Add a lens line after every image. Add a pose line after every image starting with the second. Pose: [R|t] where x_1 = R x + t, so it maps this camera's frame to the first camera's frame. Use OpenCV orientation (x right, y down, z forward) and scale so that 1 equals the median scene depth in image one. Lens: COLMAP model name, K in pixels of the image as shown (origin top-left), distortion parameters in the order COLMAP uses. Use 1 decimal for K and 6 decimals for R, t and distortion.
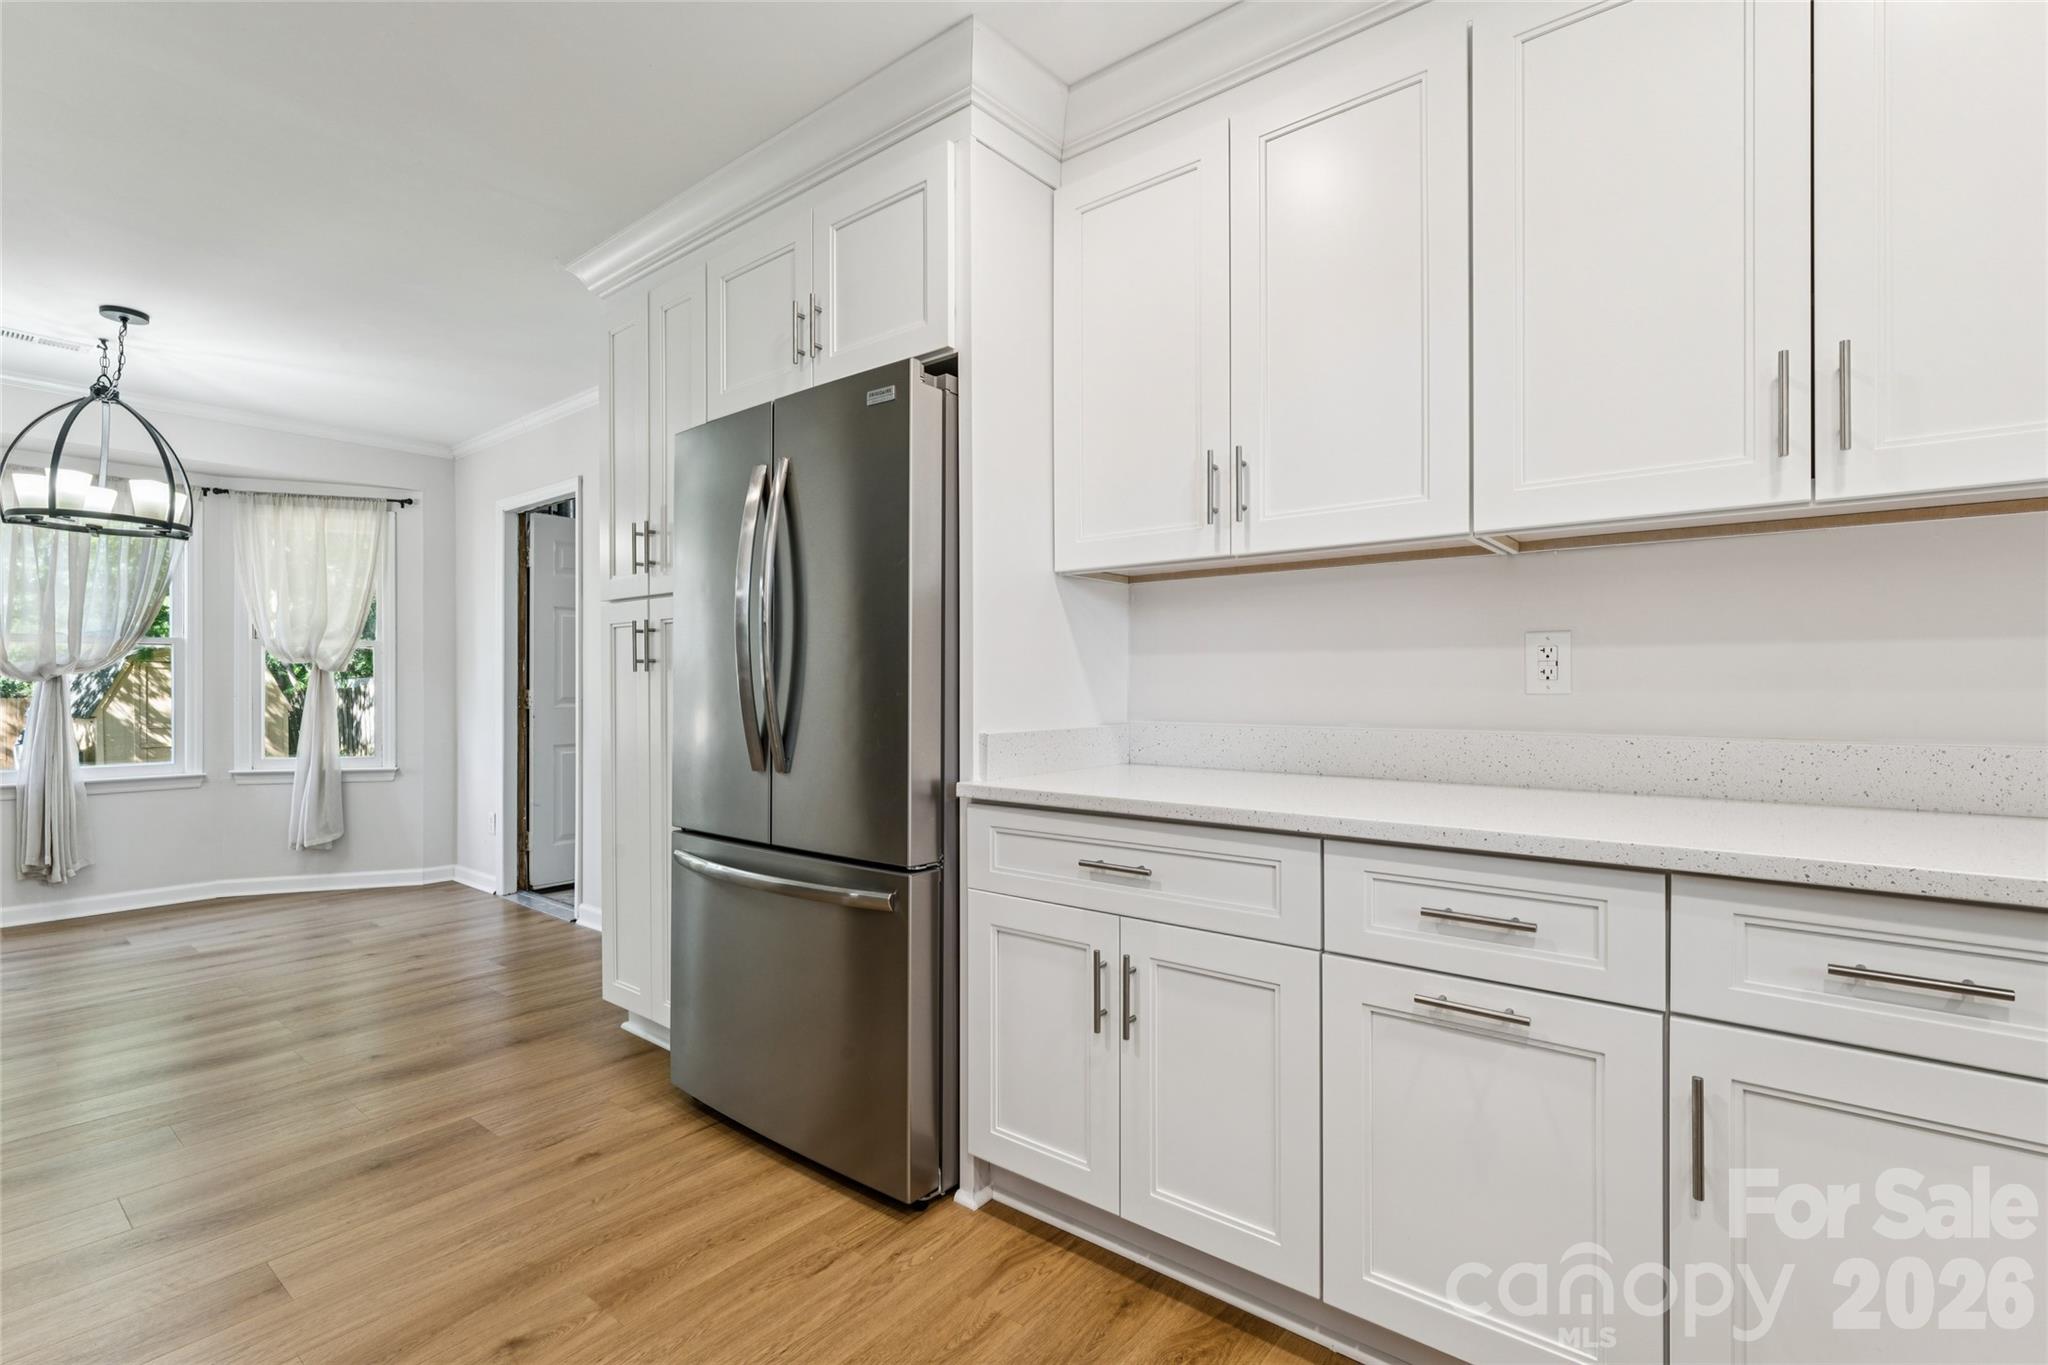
lens RADIAL K [[944.4, 0, 1028.8], [0, 944.4, 693.8], [0, 0, 1]] dist [-0.000795, -0.000304]
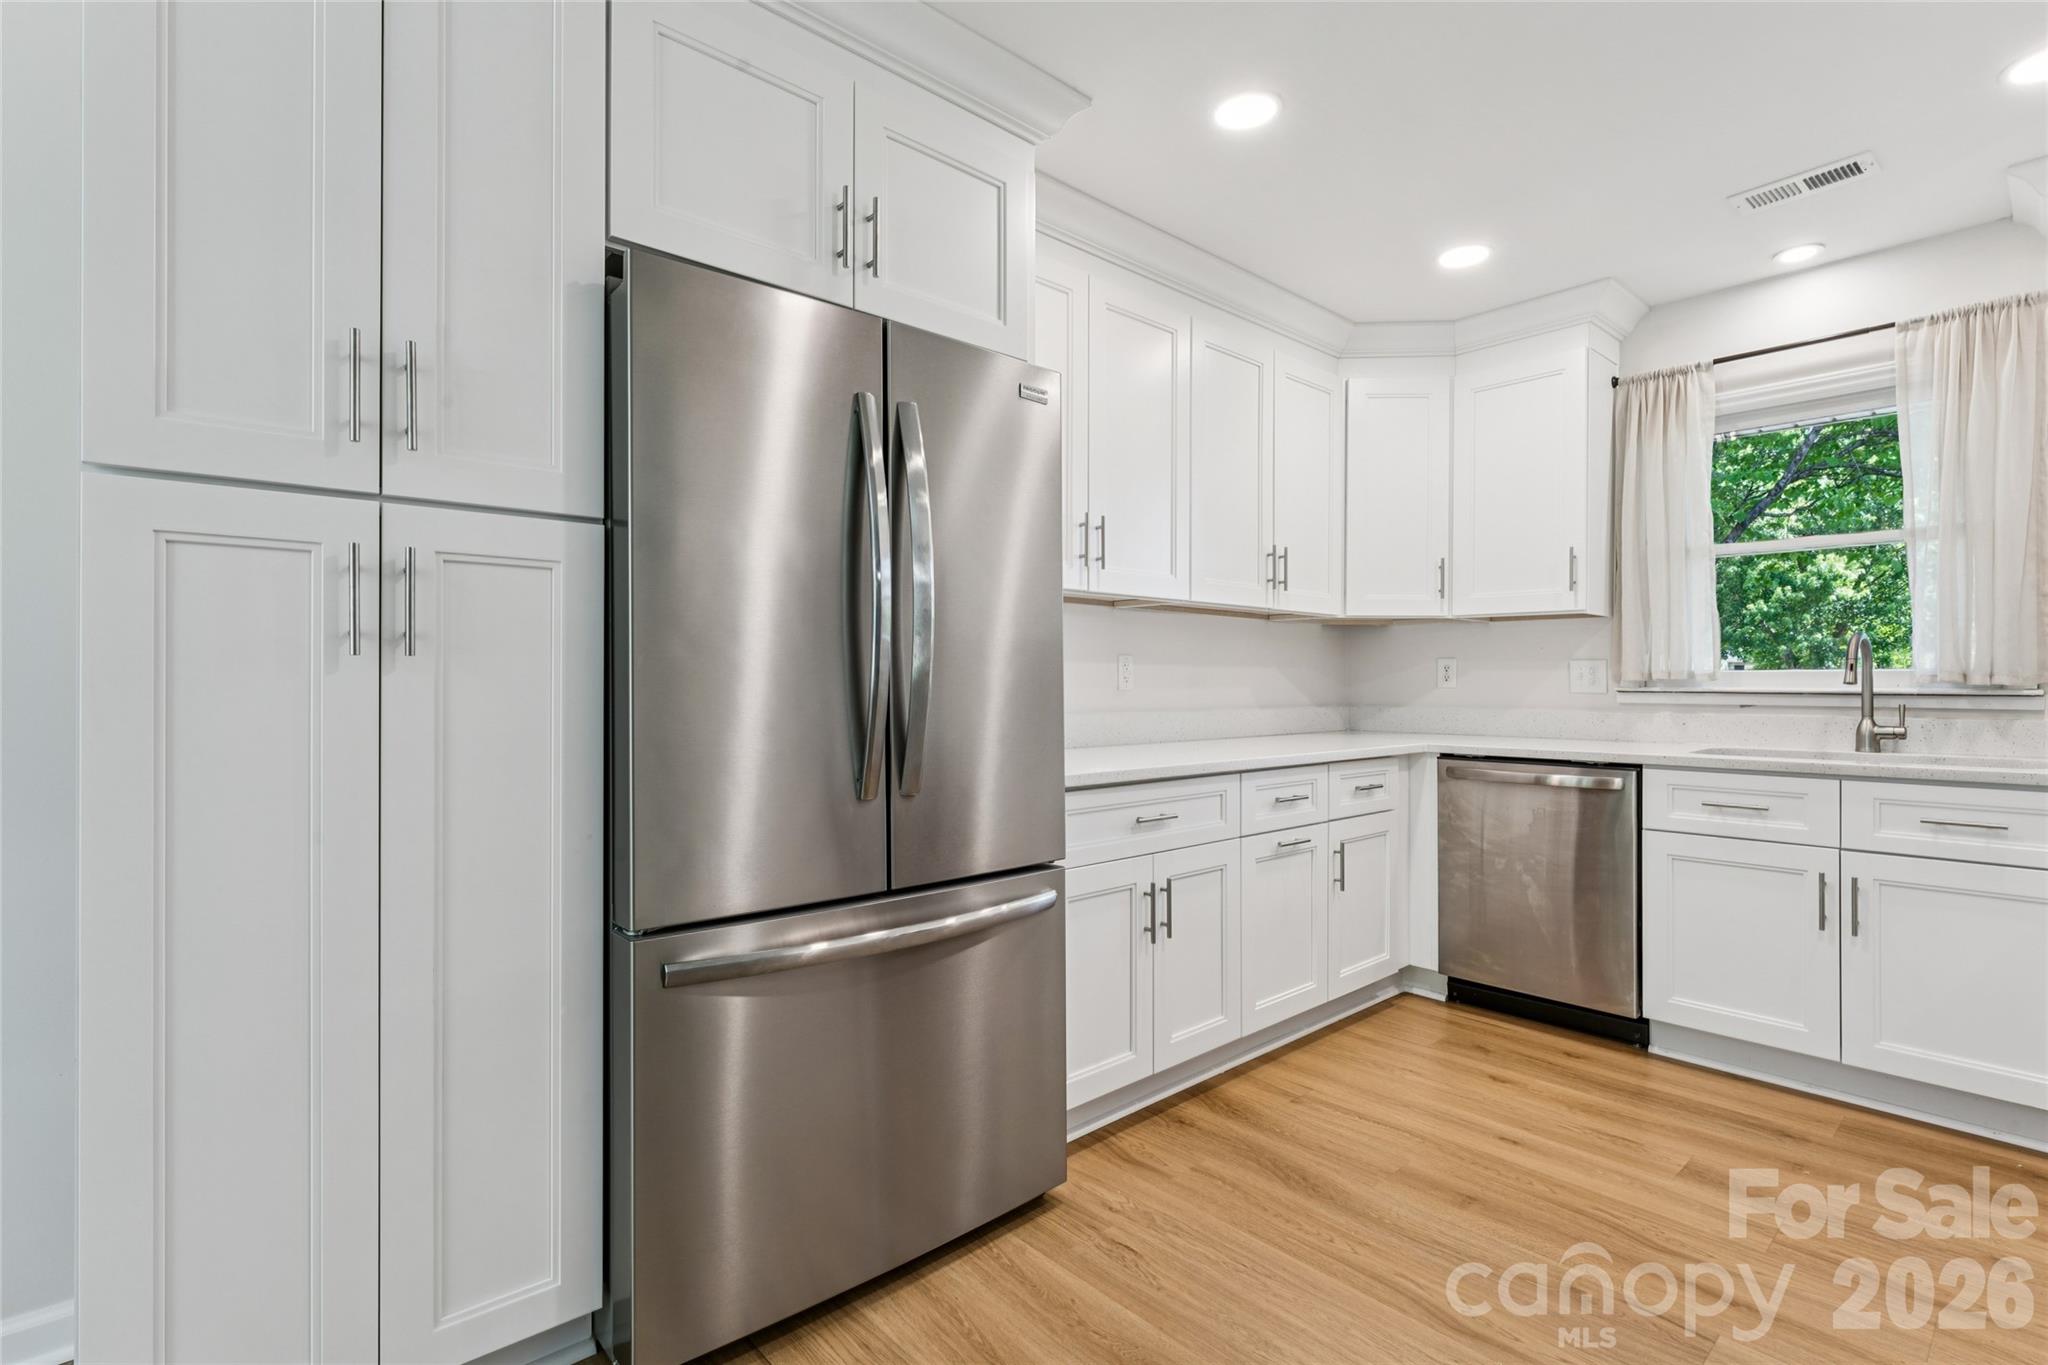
lens RADIAL K [[945.9, 0, 1024.9], [0, 945.9, 690.7], [0, 0, 1]] dist [-0.002578, -0.000406]
pose [[0.164475, -0.003958, 0.986373, -1.280742], [0.011345, 0.999933, 0.002120, -0.005208], [-0.986316, 0.010842, 0.164509, 0.953999]]
